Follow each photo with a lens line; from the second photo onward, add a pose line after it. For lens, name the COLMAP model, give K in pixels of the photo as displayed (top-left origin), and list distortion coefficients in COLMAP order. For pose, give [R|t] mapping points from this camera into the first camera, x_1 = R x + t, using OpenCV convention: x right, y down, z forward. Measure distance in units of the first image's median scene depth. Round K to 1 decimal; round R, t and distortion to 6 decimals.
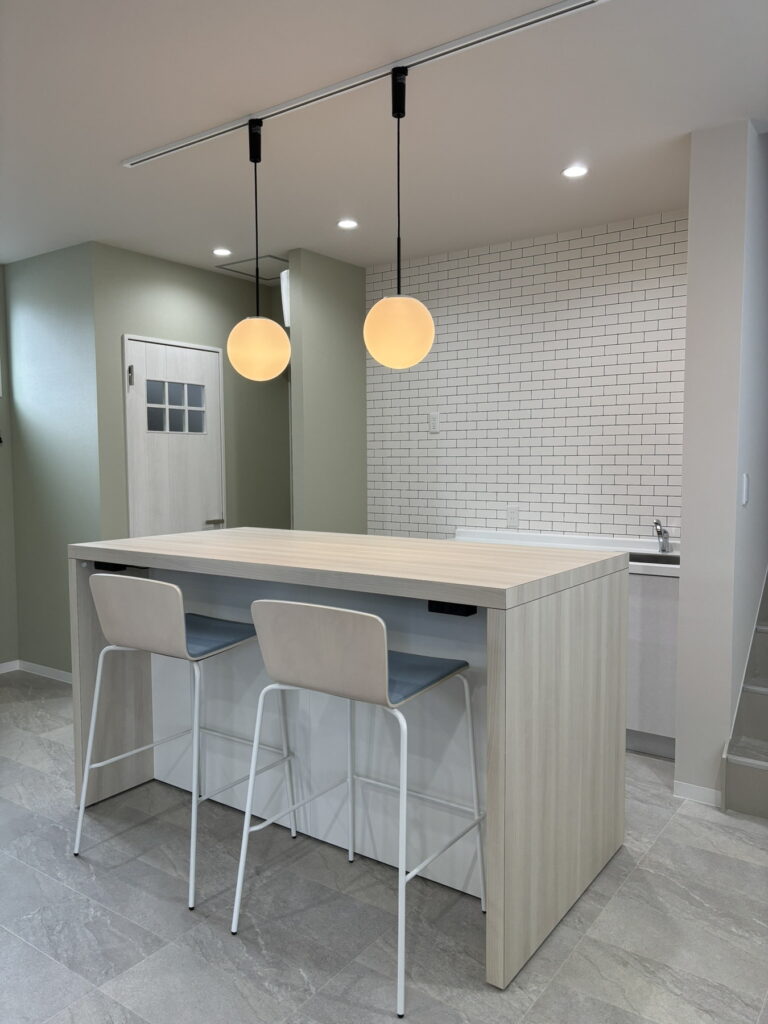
lens RADIAL K [[777.2, 0, 383.6], [0, 777.2, 519.5], [0, 0, 1]] dist [0.042314, -0.040564]
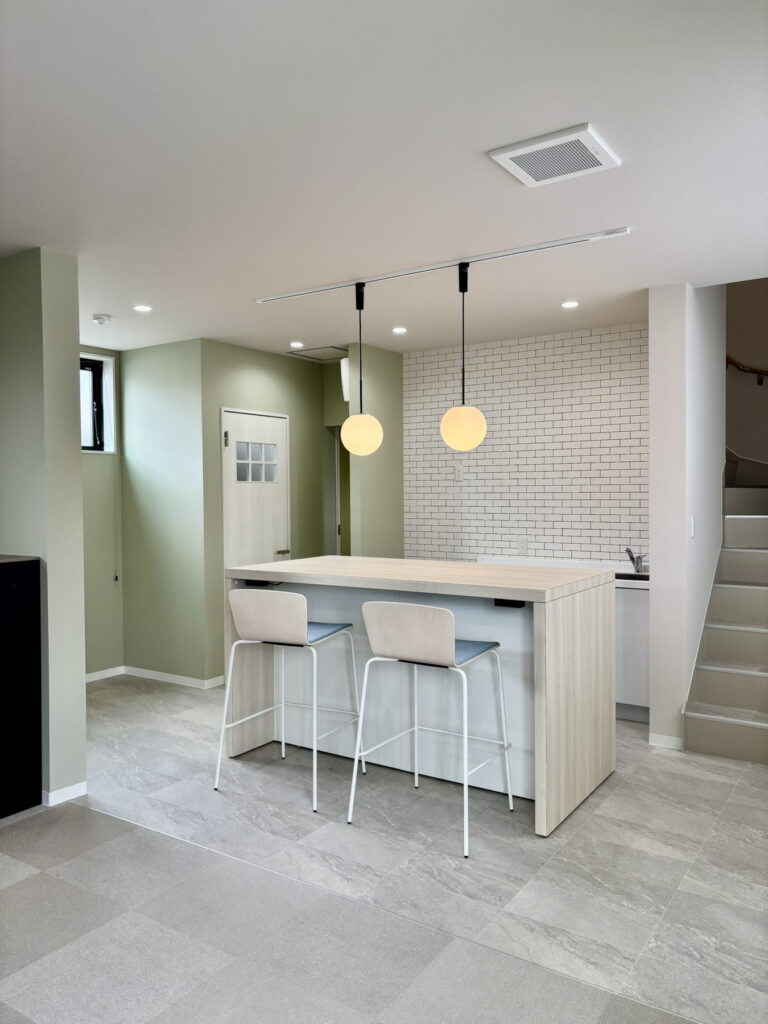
lens RADIAL K [[777.2, 0, 388.9], [0, 777.2, 508.8], [0, 0, 1]] dist [0.042314, -0.040564]
pose [[0.999337, -0.005338, 0.036015, -0.152451], [0.007197, 0.998637, -0.051687, -0.001150], [-0.035690, 0.051912, 0.998014, -0.429452]]
